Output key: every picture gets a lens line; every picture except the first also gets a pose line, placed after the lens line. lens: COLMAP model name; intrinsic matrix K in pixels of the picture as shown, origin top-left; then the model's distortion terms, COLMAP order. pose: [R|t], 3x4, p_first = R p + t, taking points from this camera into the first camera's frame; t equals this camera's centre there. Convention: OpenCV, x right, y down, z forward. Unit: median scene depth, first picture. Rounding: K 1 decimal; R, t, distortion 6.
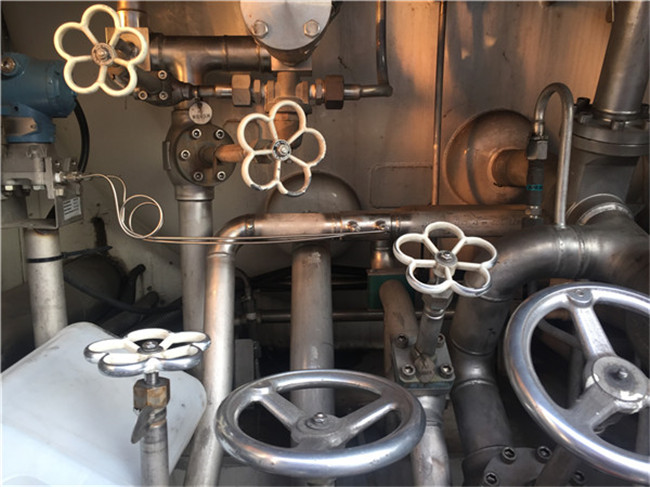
lens RADIAL K [[574.9, 0, 325.0], [0, 574.9, 243.5], [0, 0, 1]] dist [0.055680, -0.006506]
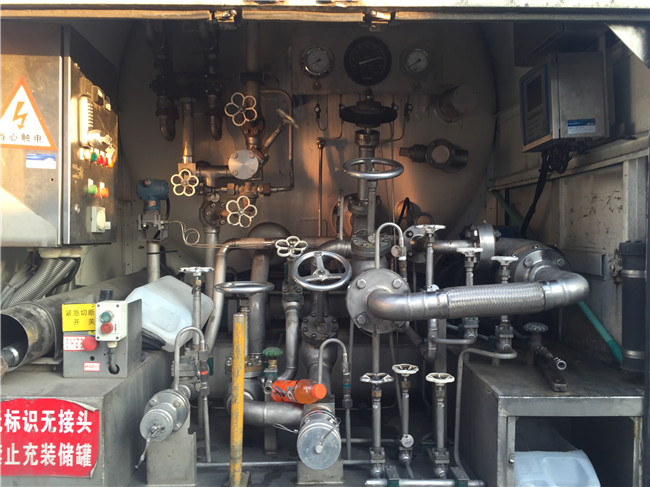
lens RADIAL K [[574.9, 0, 325.0], [0, 574.9, 243.5], [0, 0, 1]] dist [0.055680, -0.006506]
pose [[0.999424, 0.006431, -0.033312, 0.385214], [-0.009824, 0.994664, -0.102698, 0.251244], [0.032474, 0.102966, 0.994155, -1.614574]]
